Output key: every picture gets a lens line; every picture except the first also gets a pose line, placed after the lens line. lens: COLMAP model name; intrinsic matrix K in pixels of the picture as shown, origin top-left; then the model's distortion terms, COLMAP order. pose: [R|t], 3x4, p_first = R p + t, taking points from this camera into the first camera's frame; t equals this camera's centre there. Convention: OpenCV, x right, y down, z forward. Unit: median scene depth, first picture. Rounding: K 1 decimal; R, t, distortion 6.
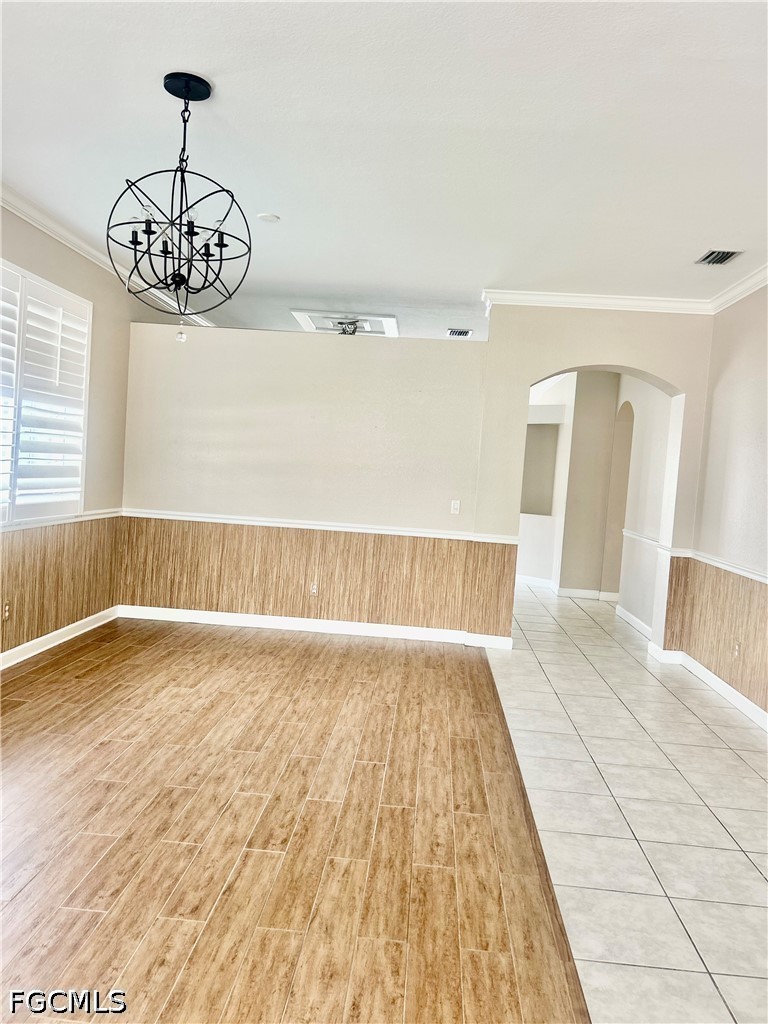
lens RADIAL K [[767.6, 0, 384.1], [0, 767.6, 522.4], [0, 0, 1]] dist [0.066483, -0.120353]
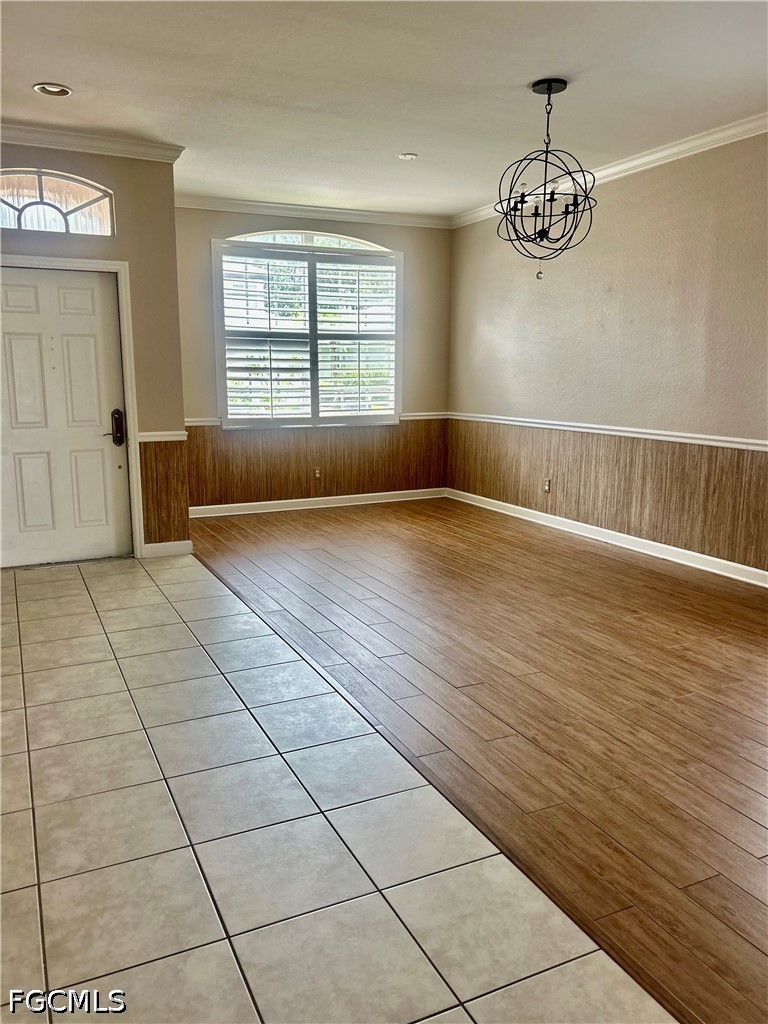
lens RADIAL K [[792.0, 0, 384.0], [0, 792.0, 512.0], [0, 0, 1]] dist [0.081057, -0.123929]
pose [[-0.864725, 0.024772, -0.501634, 0.482505], [-0.090072, 0.974941, 0.203413, -0.066330], [0.494103, 0.221079, -0.840825, 1.481436]]
